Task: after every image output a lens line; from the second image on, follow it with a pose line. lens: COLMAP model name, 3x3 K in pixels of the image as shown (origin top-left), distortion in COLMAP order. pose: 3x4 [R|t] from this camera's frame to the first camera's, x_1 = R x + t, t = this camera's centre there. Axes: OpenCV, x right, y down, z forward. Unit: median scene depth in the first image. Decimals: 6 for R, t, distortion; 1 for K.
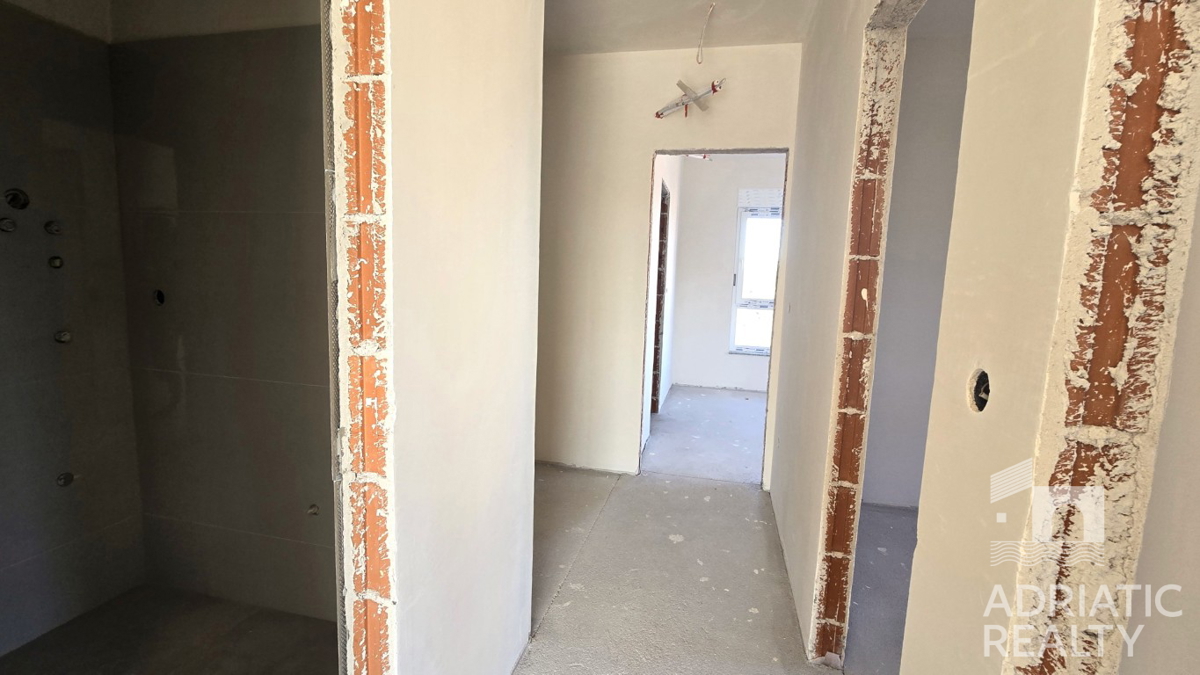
lens RADIAL K [[495.1, 0, 598.4], [0, 495.1, 340.7], [0, 0, 1]] dist [-0.003351, 0.001019]
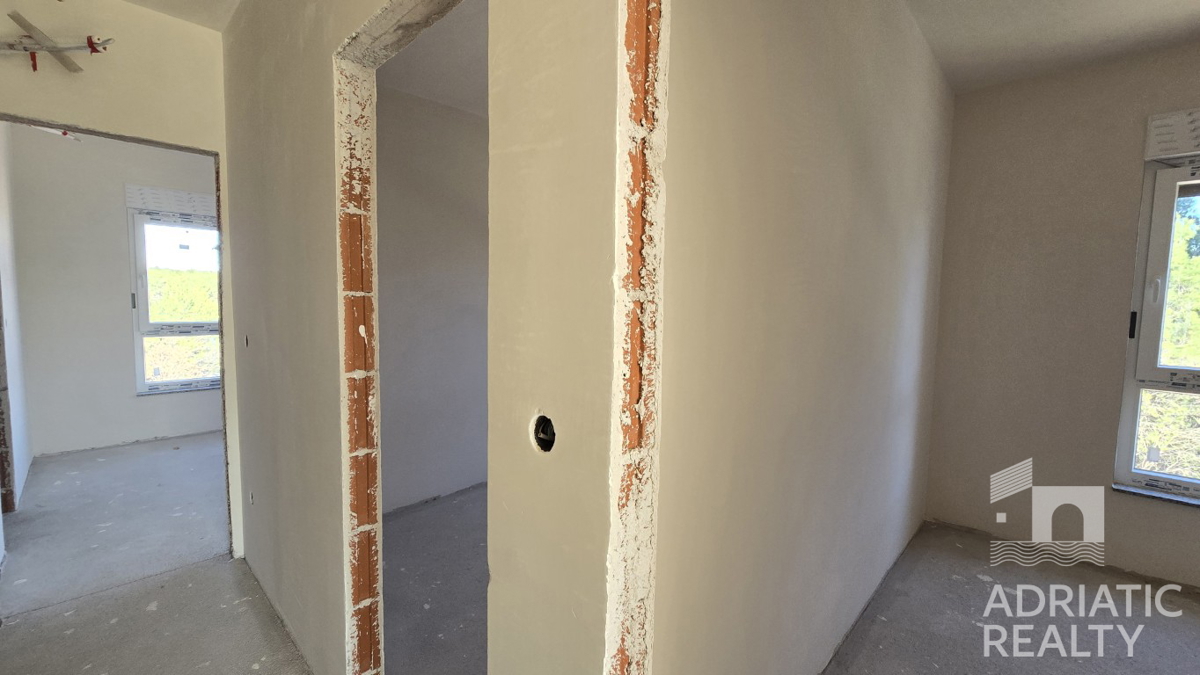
lens RADIAL K [[495.1, 0, 590.4], [0, 495.1, 345.7], [0, 0, 1]] dist [-0.003351, 0.001019]
pose [[0.530181, -0.101651, 0.841769, -0.046089], [0.122798, 0.991526, 0.042393, -0.056320], [-0.838945, 0.080892, 0.538170, 0.116530]]
